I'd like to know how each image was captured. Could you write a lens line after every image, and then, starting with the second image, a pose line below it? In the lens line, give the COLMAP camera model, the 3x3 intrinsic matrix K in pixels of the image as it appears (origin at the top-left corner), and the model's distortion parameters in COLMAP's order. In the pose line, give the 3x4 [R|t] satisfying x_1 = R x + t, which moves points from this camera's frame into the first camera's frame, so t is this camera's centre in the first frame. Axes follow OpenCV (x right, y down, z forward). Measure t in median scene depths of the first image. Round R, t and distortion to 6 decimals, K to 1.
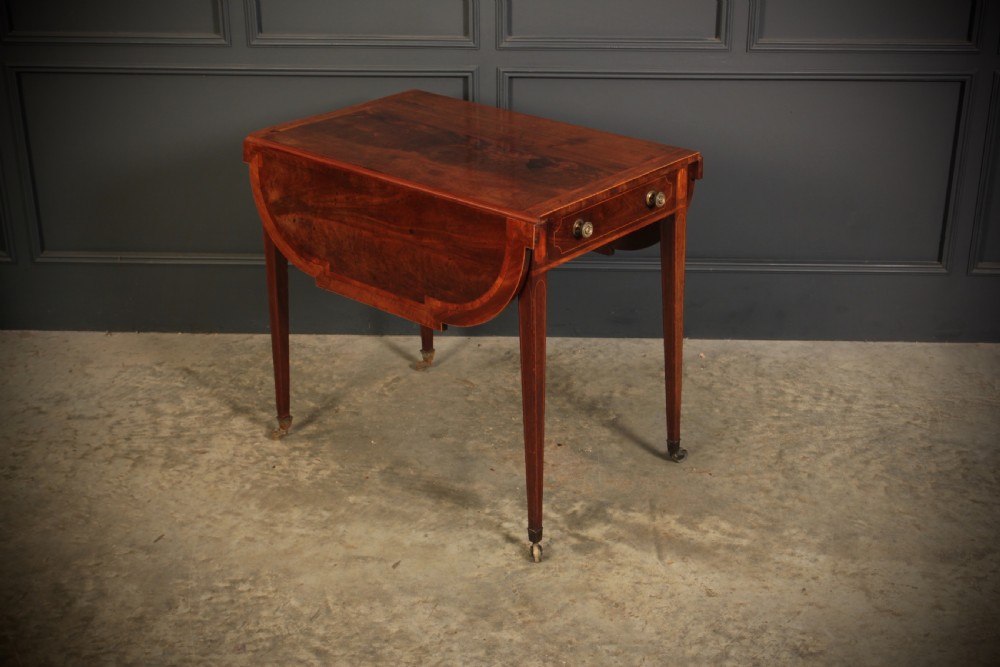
lens RADIAL K [[1404.7, 0, 499.6], [0, 1404.7, 337.6], [0, 0, 1]] dist [-0.012236, 0.000000]
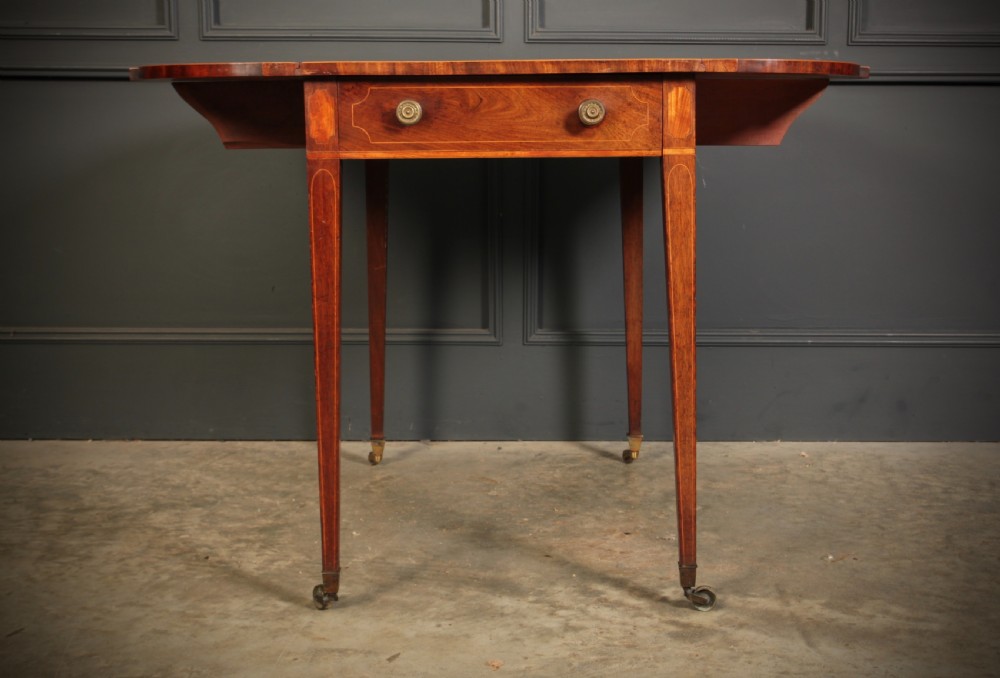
lens RADIAL K [[1442.3, 0, 531.3], [0, 1442.3, 330.9], [0, 0, 1]] dist [-0.008610, 0.000000]
pose [[0.999164, -0.000138, 0.040881, -0.034828], [0.010518, 0.967198, -0.253806, 0.166995], [-0.039506, 0.254024, 0.966391, 0.308903]]
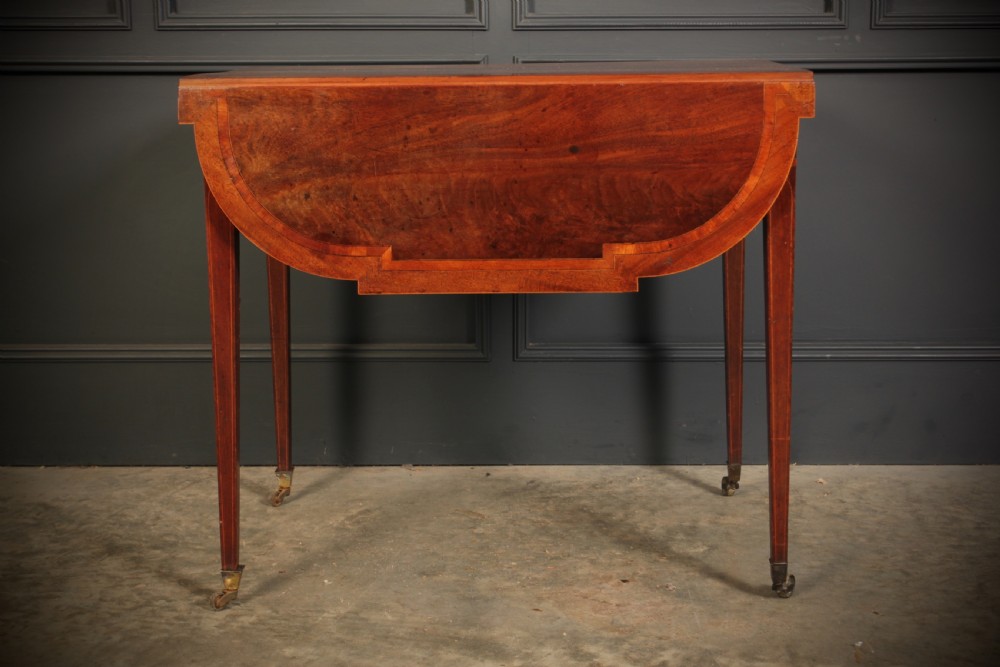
lens RADIAL K [[1552.3, 0, 509.4], [0, 1552.3, 334.2], [0, 0, 1]] dist [0.016059, 0.000000]
pose [[0.999736, -0.006706, 0.021965, -0.024469], [0.011515, 0.973886, -0.226745, 0.131858], [-0.019871, 0.226938, 0.973706, 0.316375]]
